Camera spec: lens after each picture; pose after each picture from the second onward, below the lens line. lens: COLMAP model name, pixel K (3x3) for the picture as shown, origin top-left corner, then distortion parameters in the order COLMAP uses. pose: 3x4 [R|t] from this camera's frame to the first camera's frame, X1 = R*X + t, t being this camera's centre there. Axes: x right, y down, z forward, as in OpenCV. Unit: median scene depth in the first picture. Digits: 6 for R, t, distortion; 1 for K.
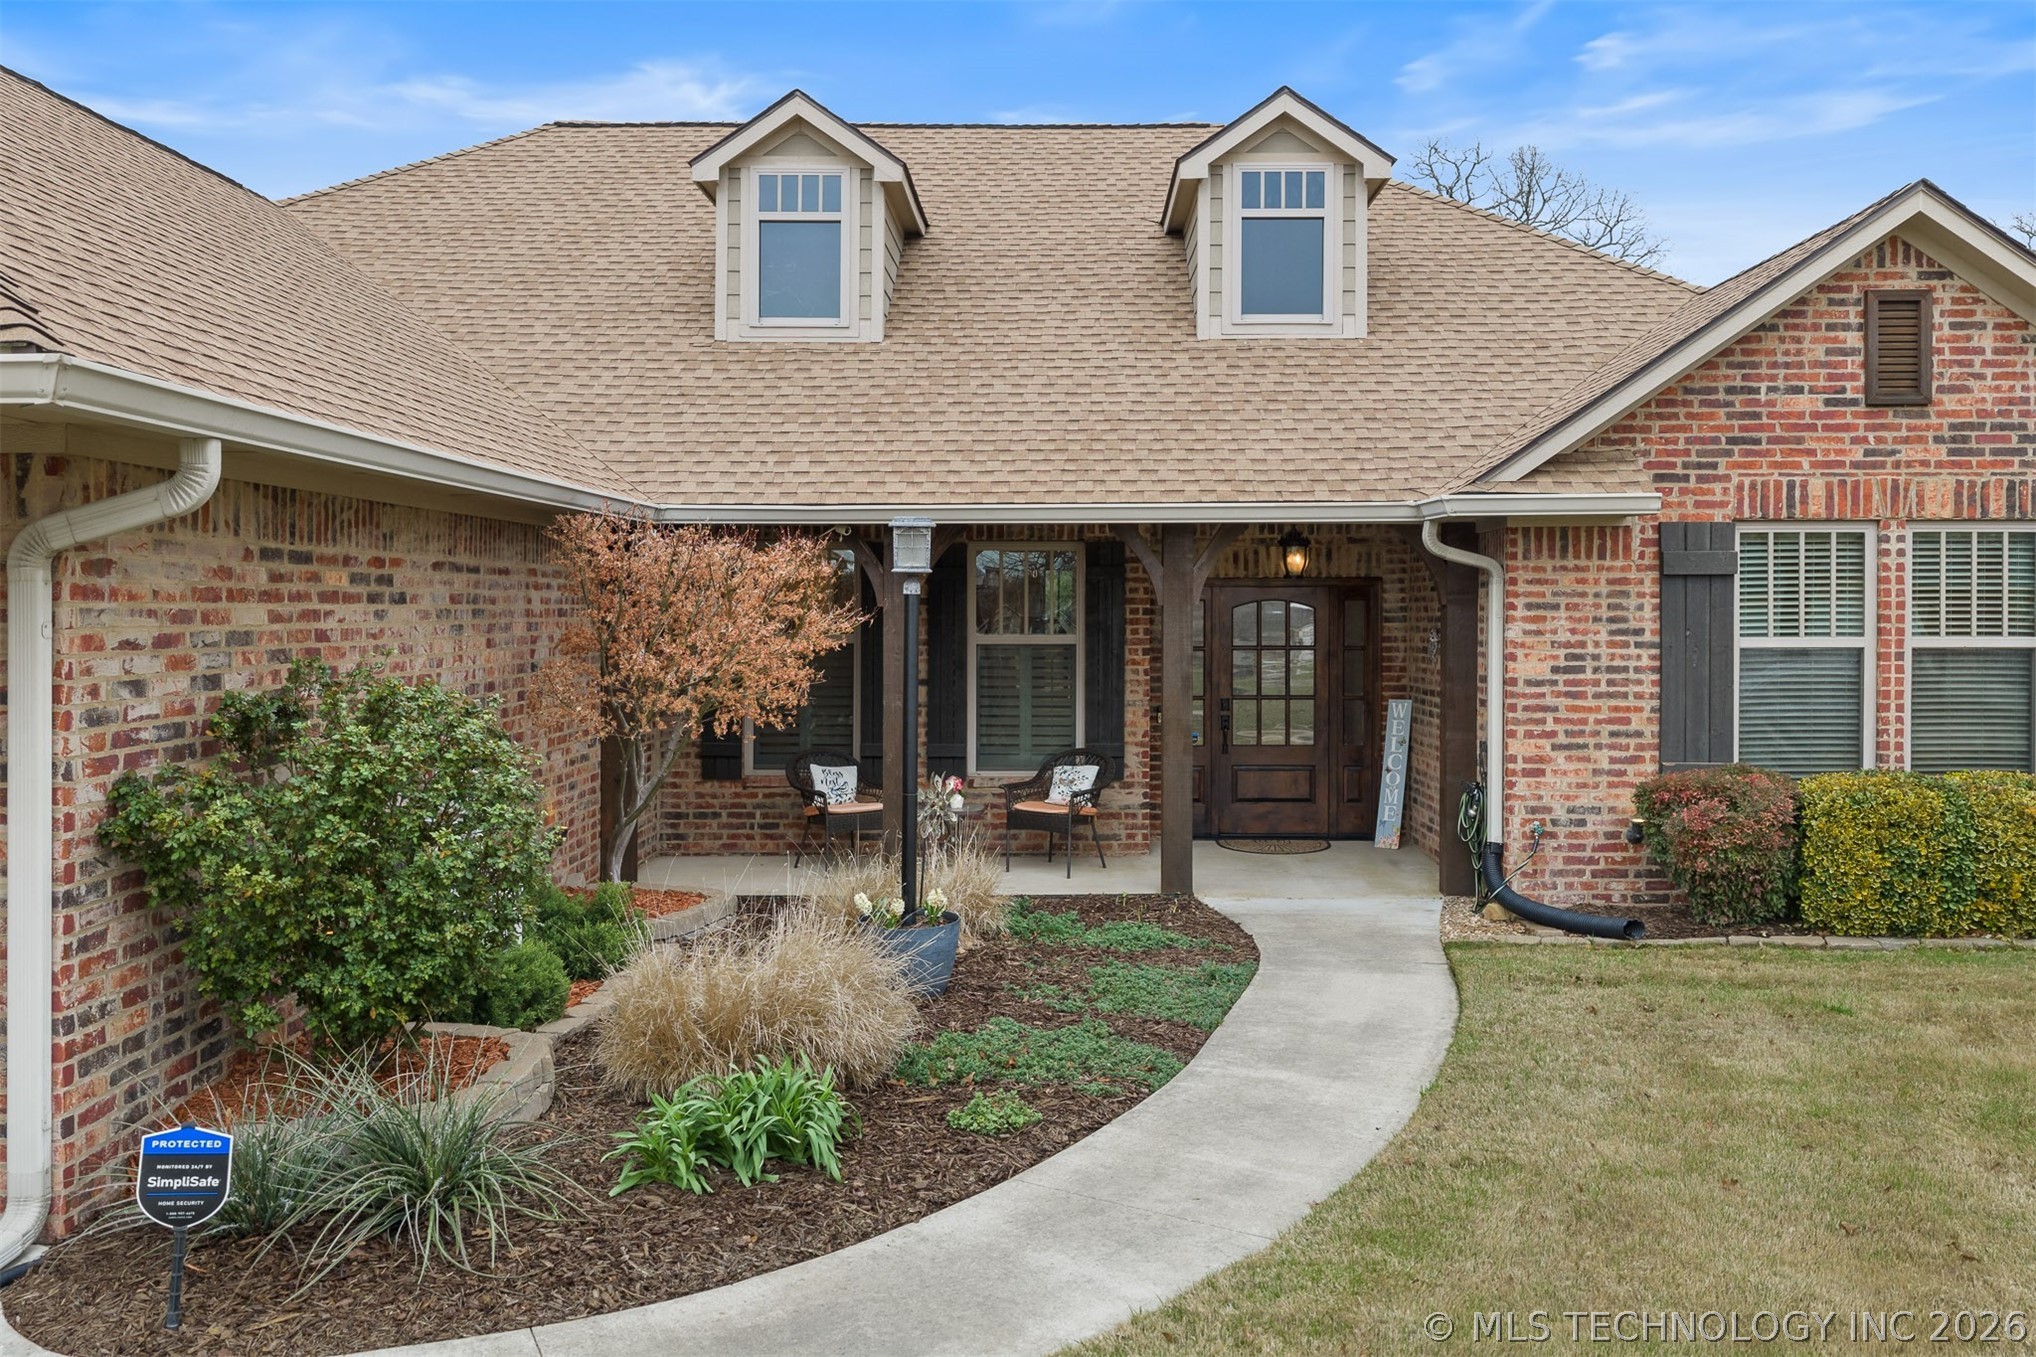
lens RADIAL K [[1713.2, 0, 1041.2], [0, 1713.2, 638.1], [0, 0, 1]] dist [0.009713, -0.011326]
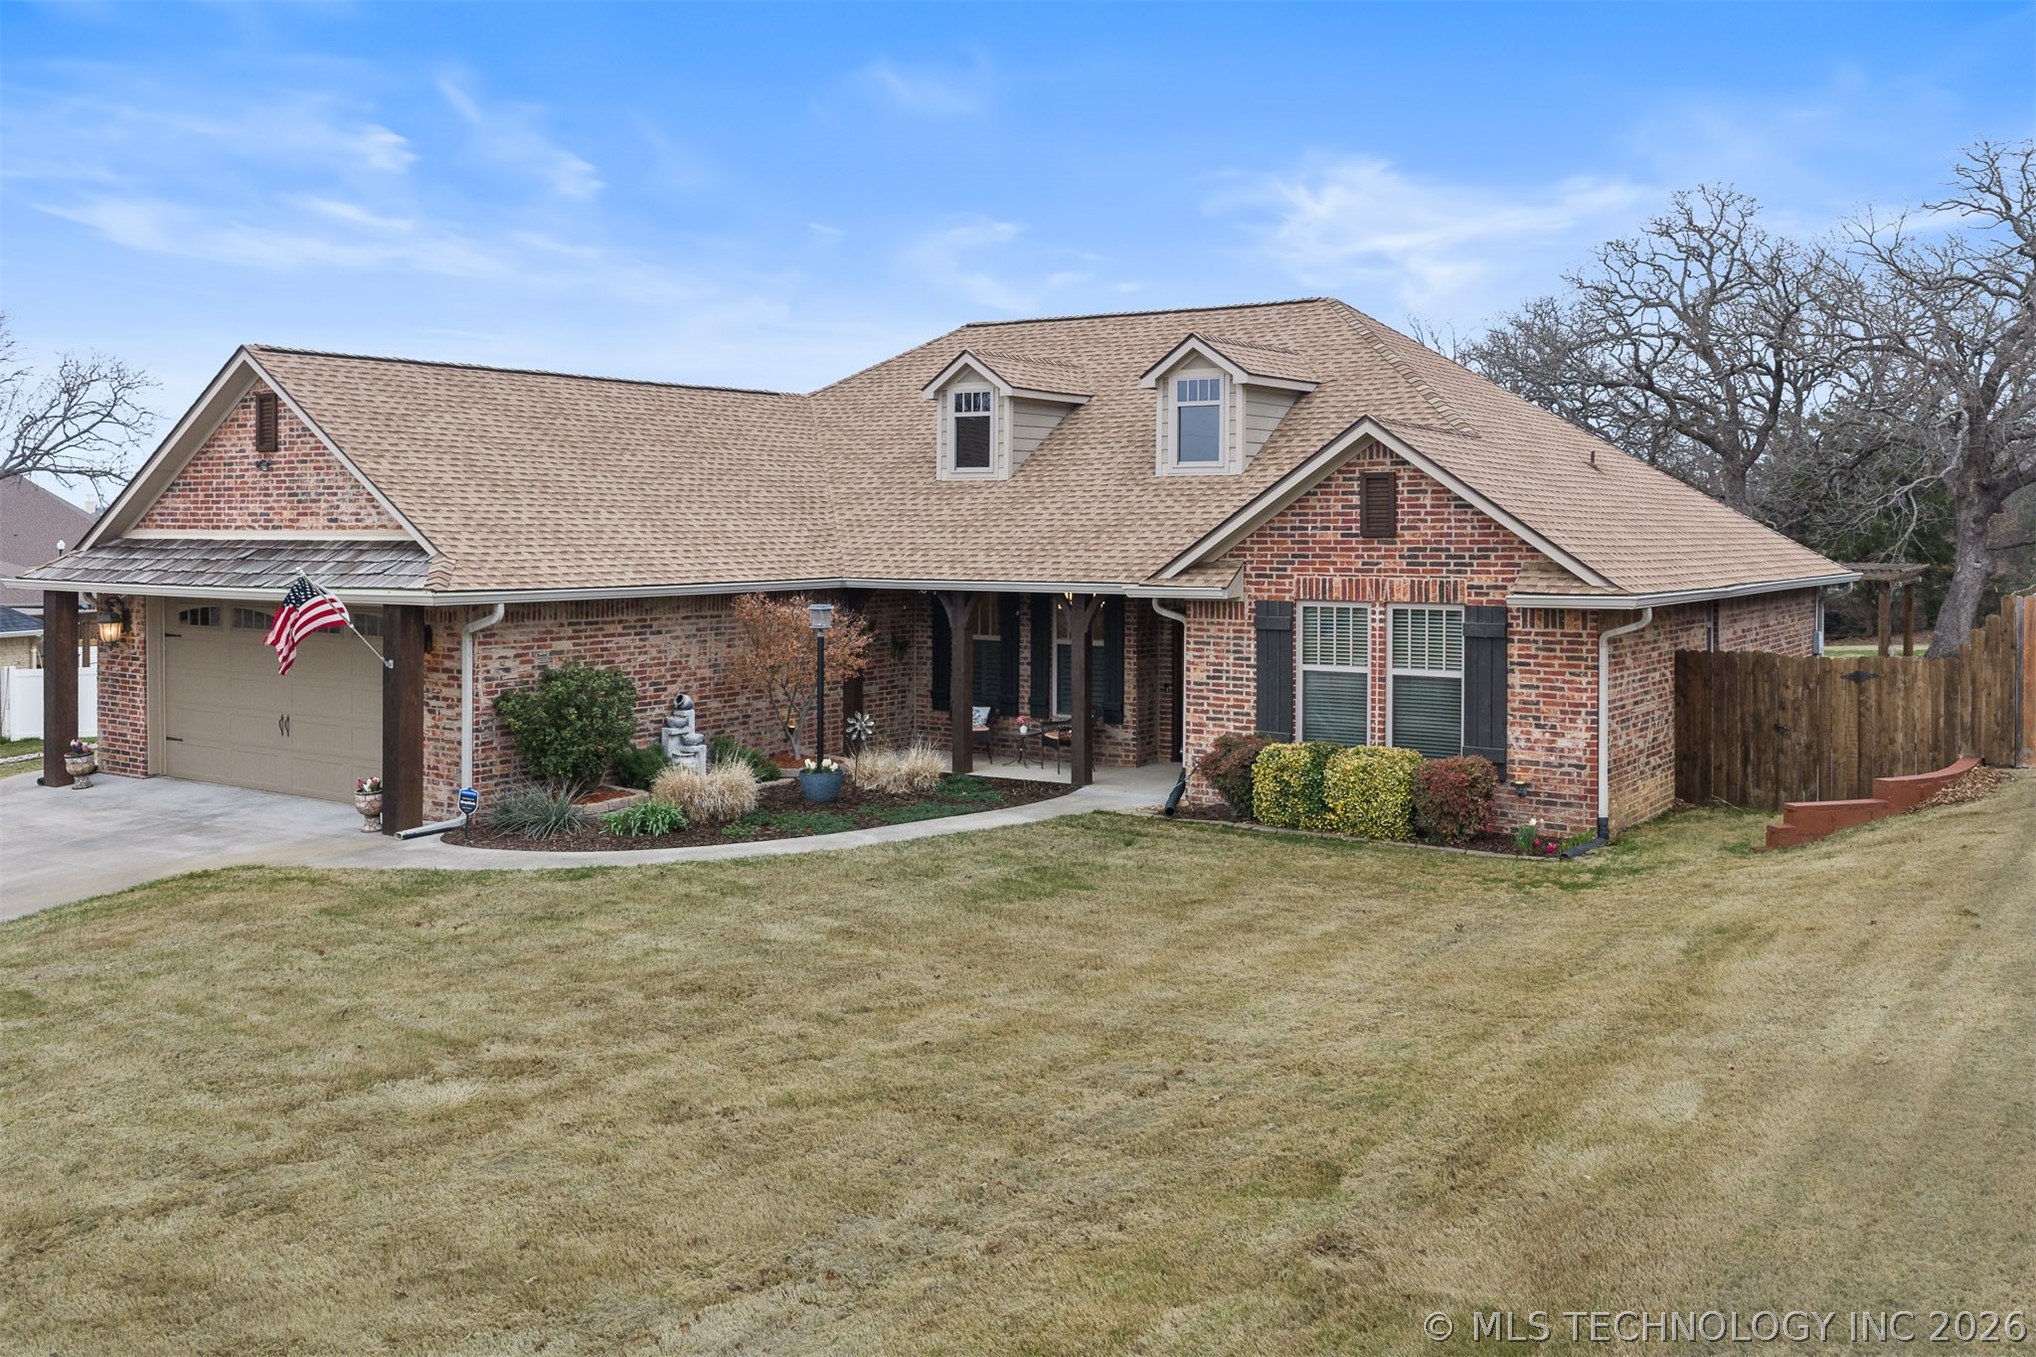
lens RADIAL K [[1713.2, 0, 1041.2], [0, 1713.2, 638.1], [0, 0, 1]] dist [0.009713, -0.011326]
pose [[0.839607, 0.036564, -0.541962, 1.162812], [-0.013136, 0.998807, 0.047035, -0.110066], [0.543036, -0.032371, 0.839085, -0.666256]]
